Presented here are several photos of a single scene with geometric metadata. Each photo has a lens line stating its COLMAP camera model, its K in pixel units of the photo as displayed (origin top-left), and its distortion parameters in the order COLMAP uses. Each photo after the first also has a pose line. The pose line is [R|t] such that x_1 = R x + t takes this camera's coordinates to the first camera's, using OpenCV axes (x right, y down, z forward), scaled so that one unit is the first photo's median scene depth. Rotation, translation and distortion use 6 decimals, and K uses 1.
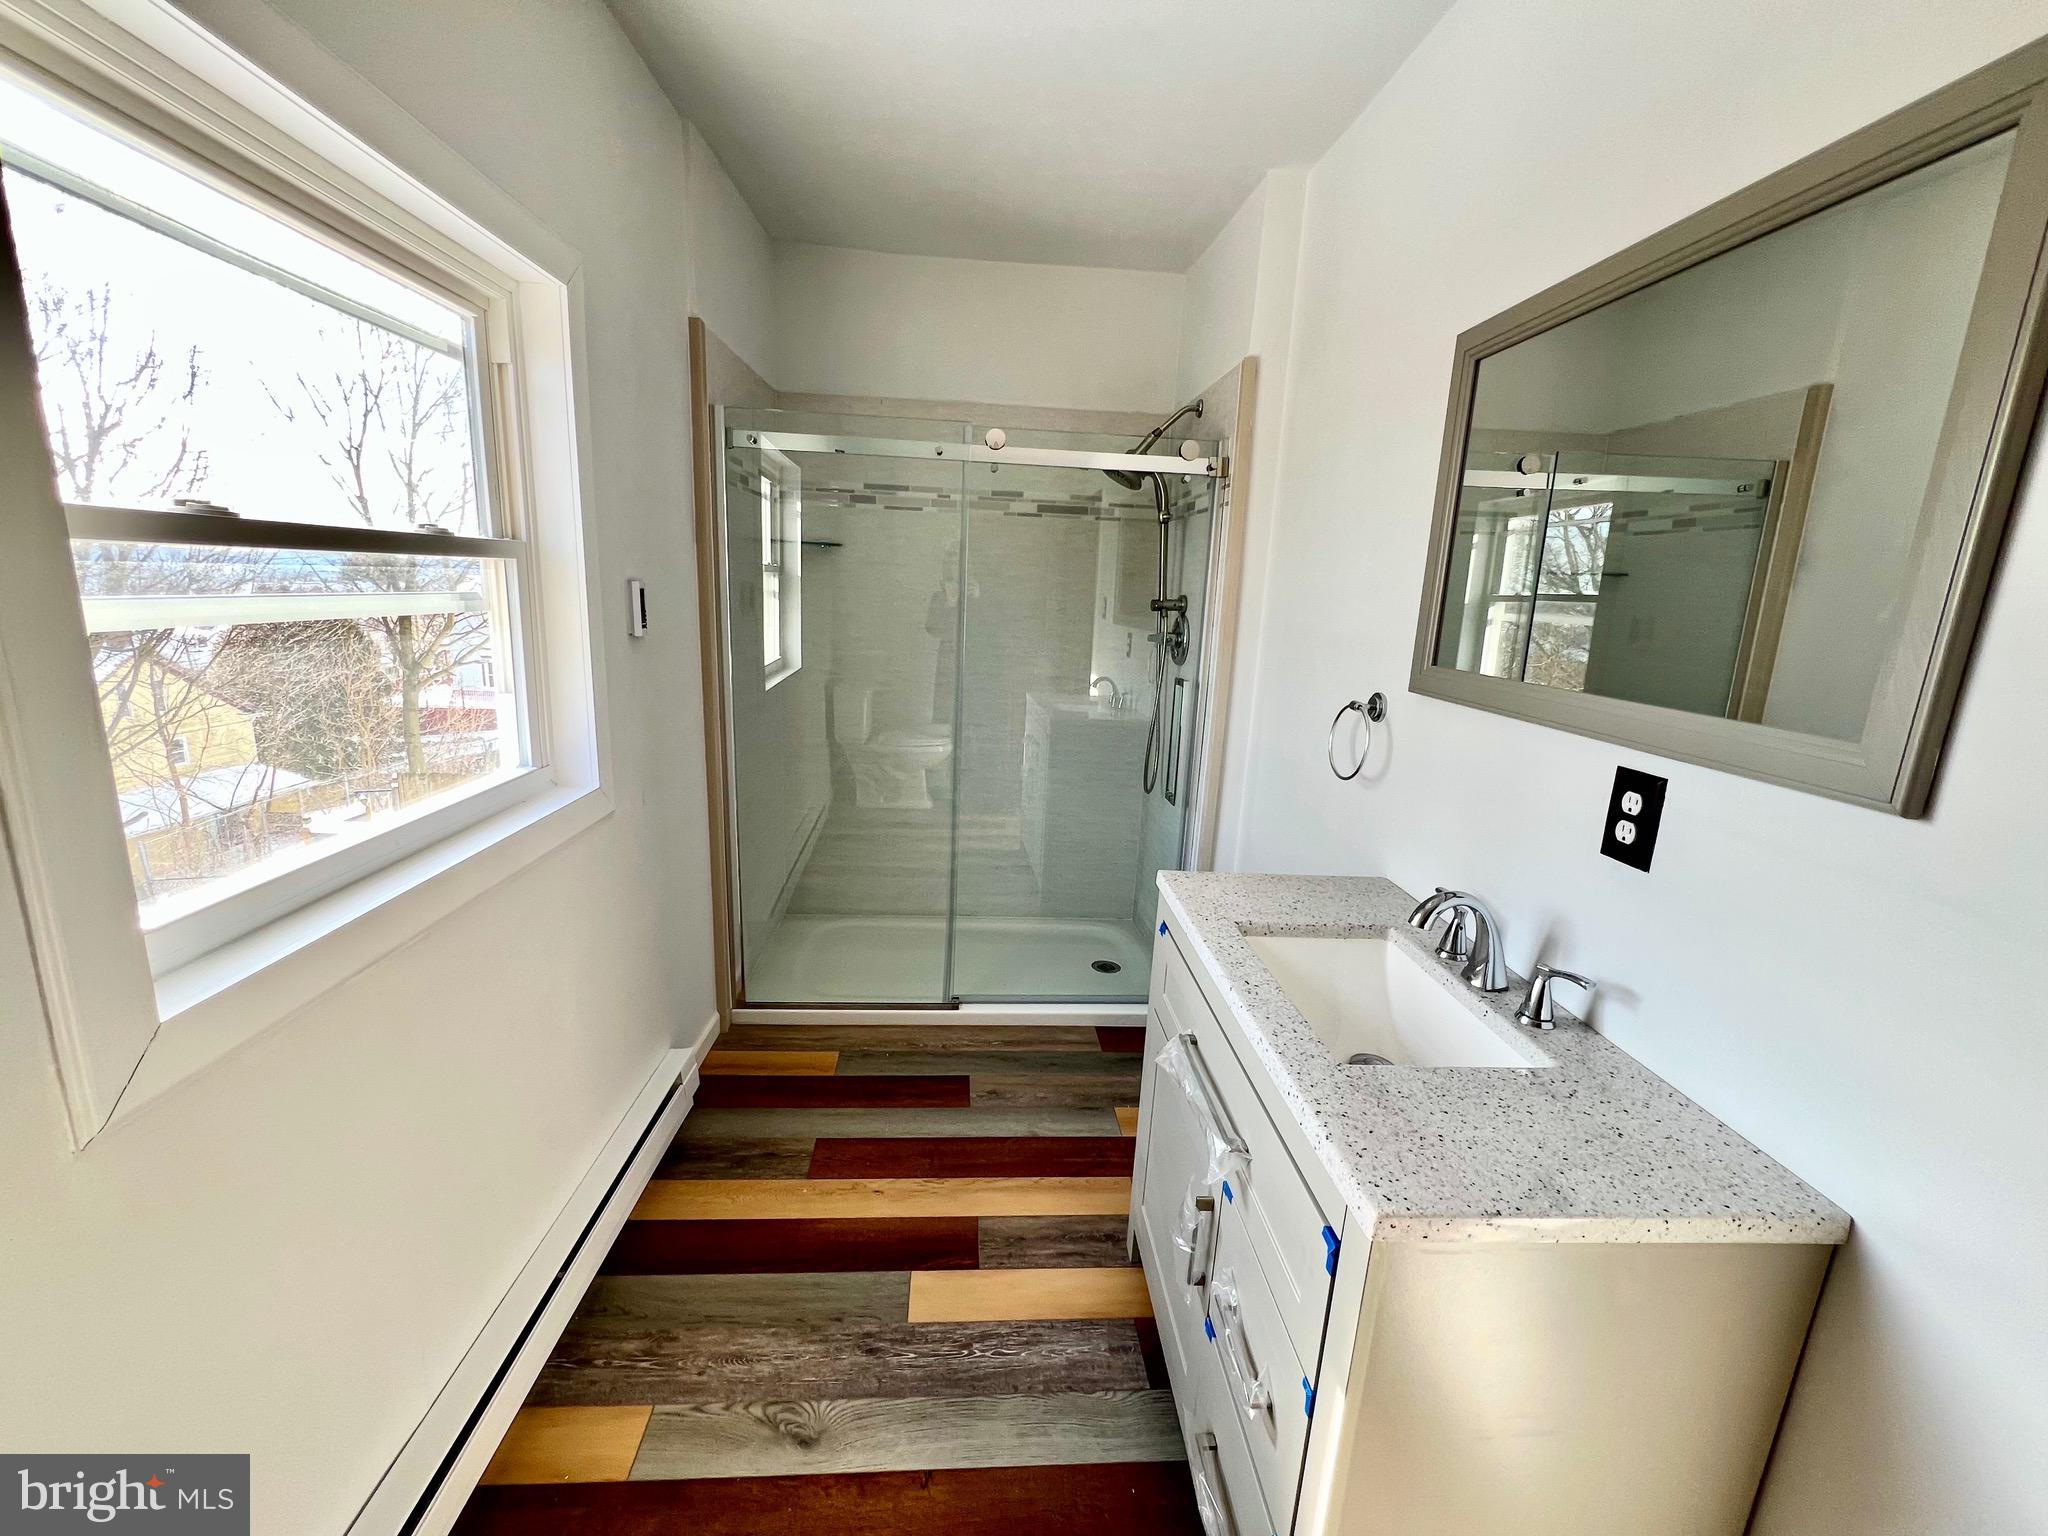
lens RADIAL K [[823.2, 0, 1021.5], [0, 823.2, 759.3], [0, 0, 1]] dist [0.000094, -0.000488]
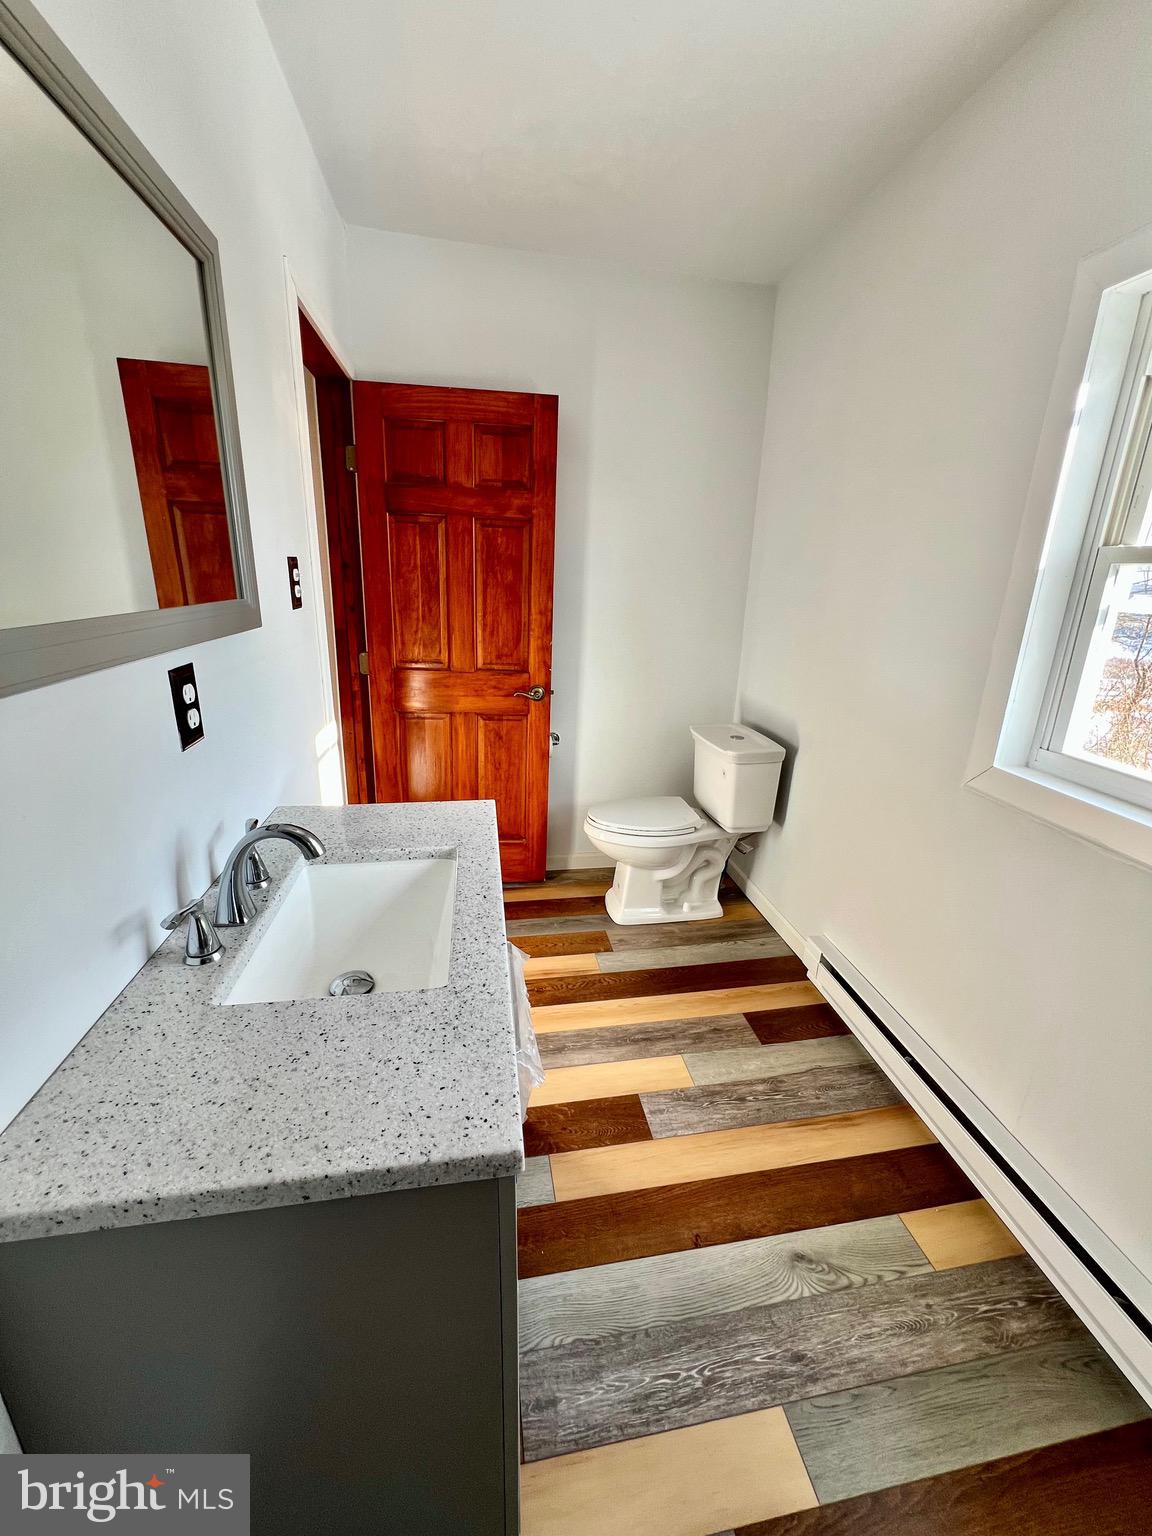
lens RADIAL K [[617.4, 0, 580.0], [0, 617.4, 759.7], [0, 0, 1]] dist [0.000094, -0.000488]
pose [[-0.991488, -0.044260, -0.122447, 0.198135], [-0.098281, 0.871261, 0.480879, -0.232257], [0.085400, 0.488820, -0.868195, 1.262300]]
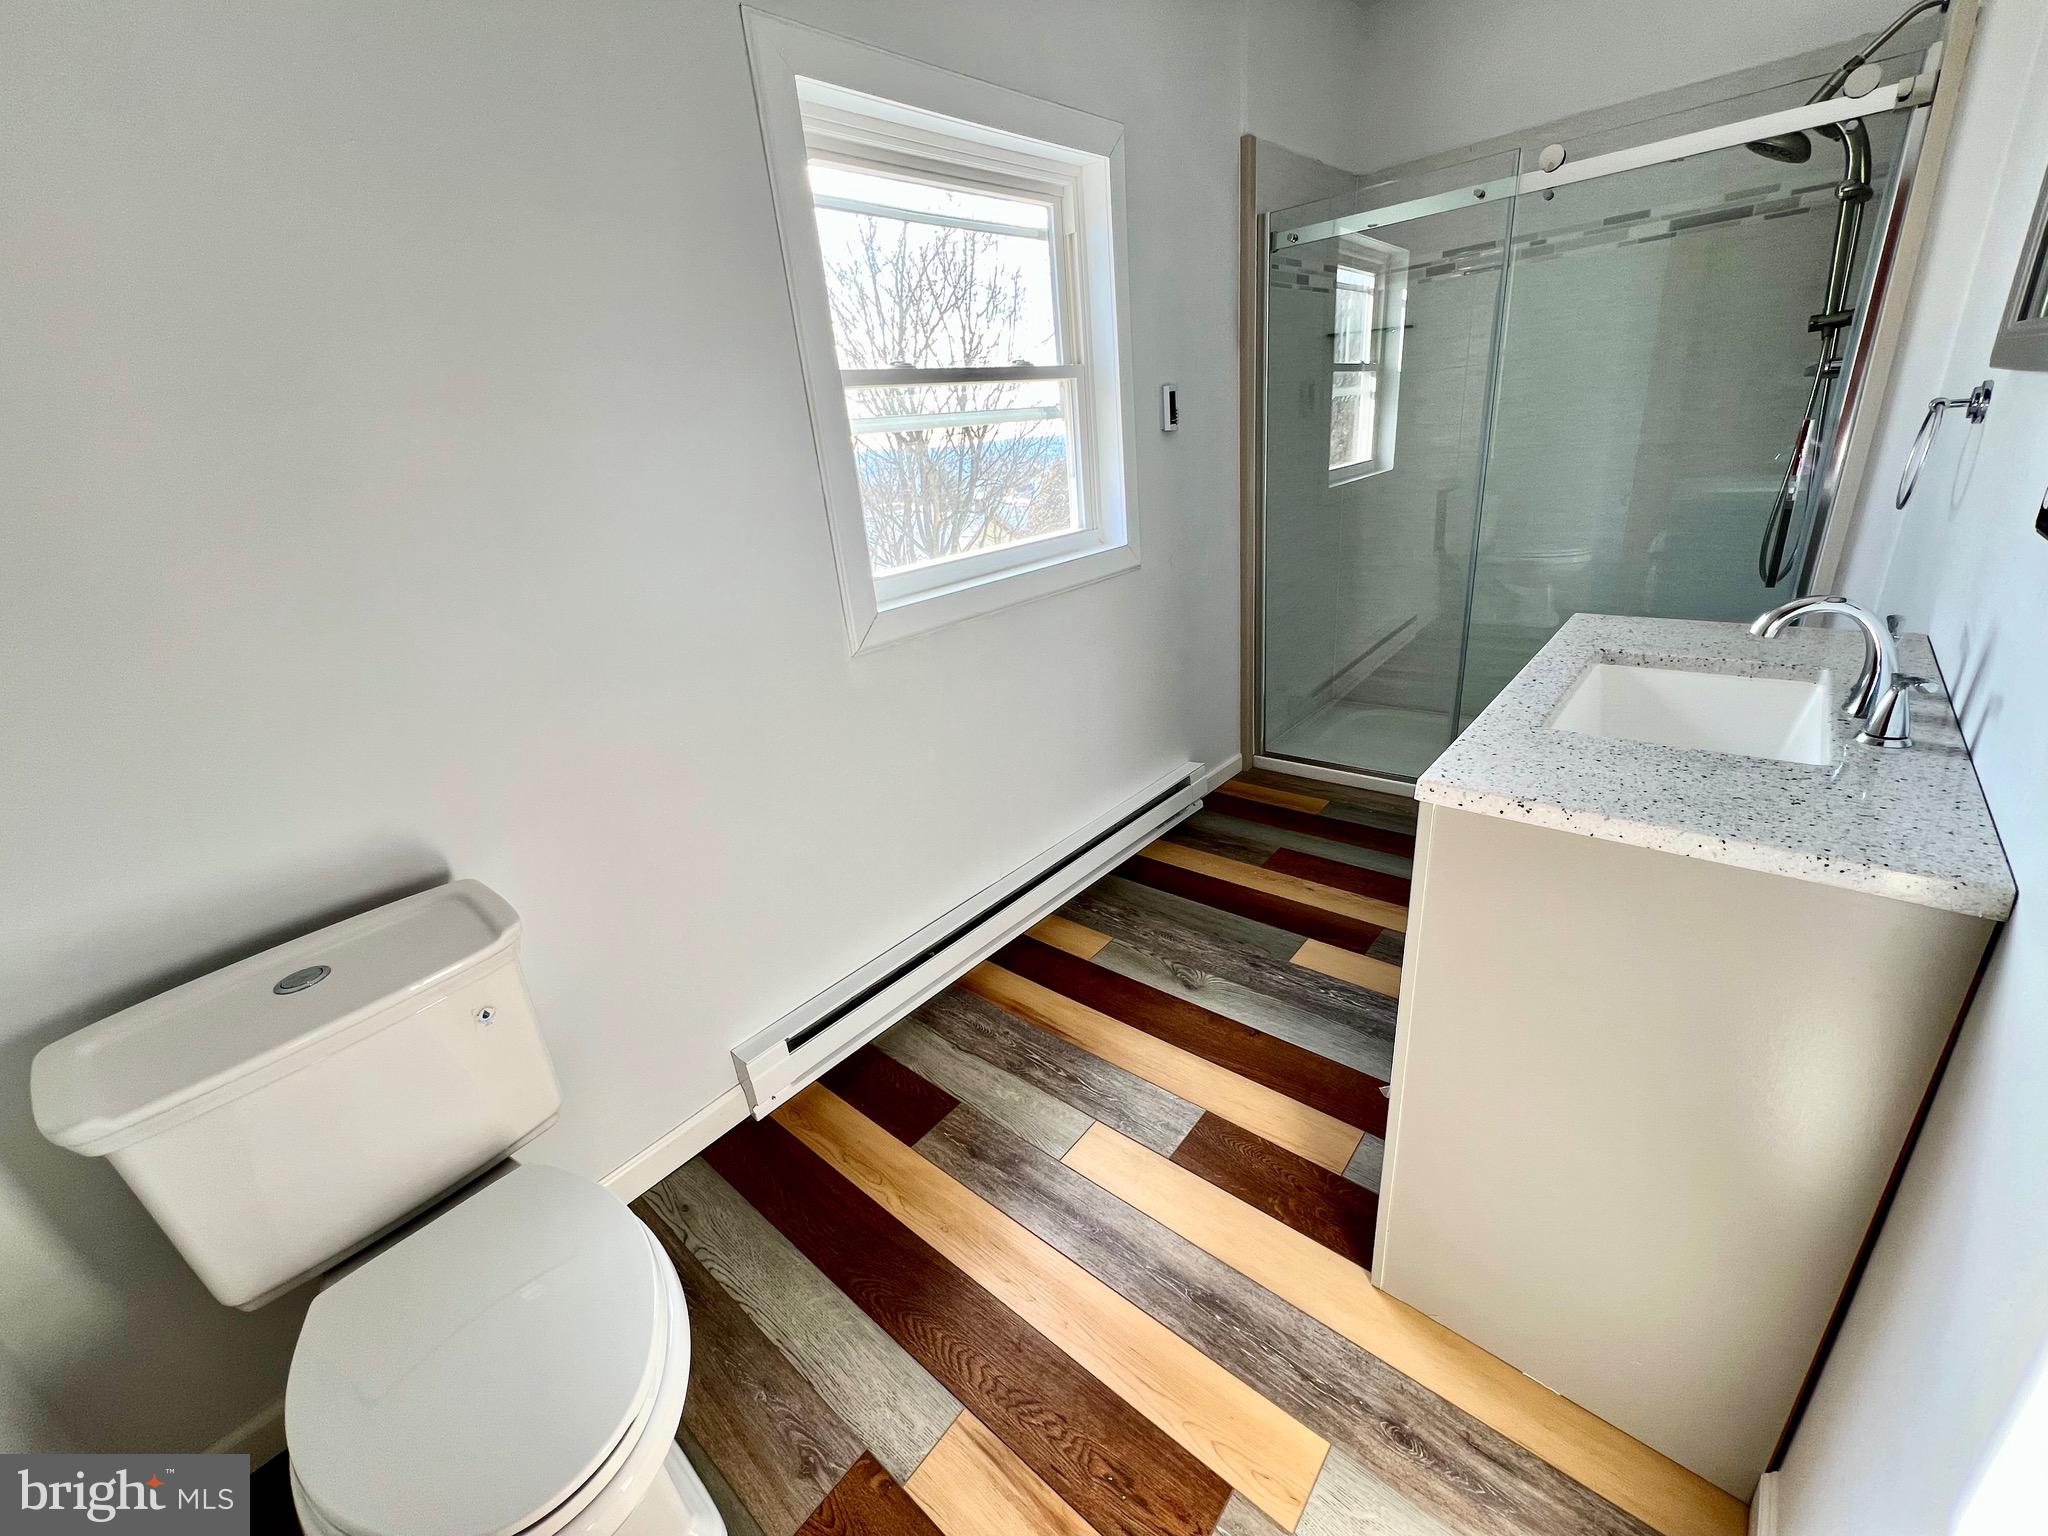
lens RADIAL K [[823.2, 0, 1021.5], [0, 823.2, 759.3], [0, 0, 1]] dist [0.000094, -0.000488]
pose [[0.702746, 0.151108, -0.695208, 0.430972], [-0.022168, 0.981360, 0.190896, 0.141614], [0.711095, -0.118740, 0.692997, -0.159589]]
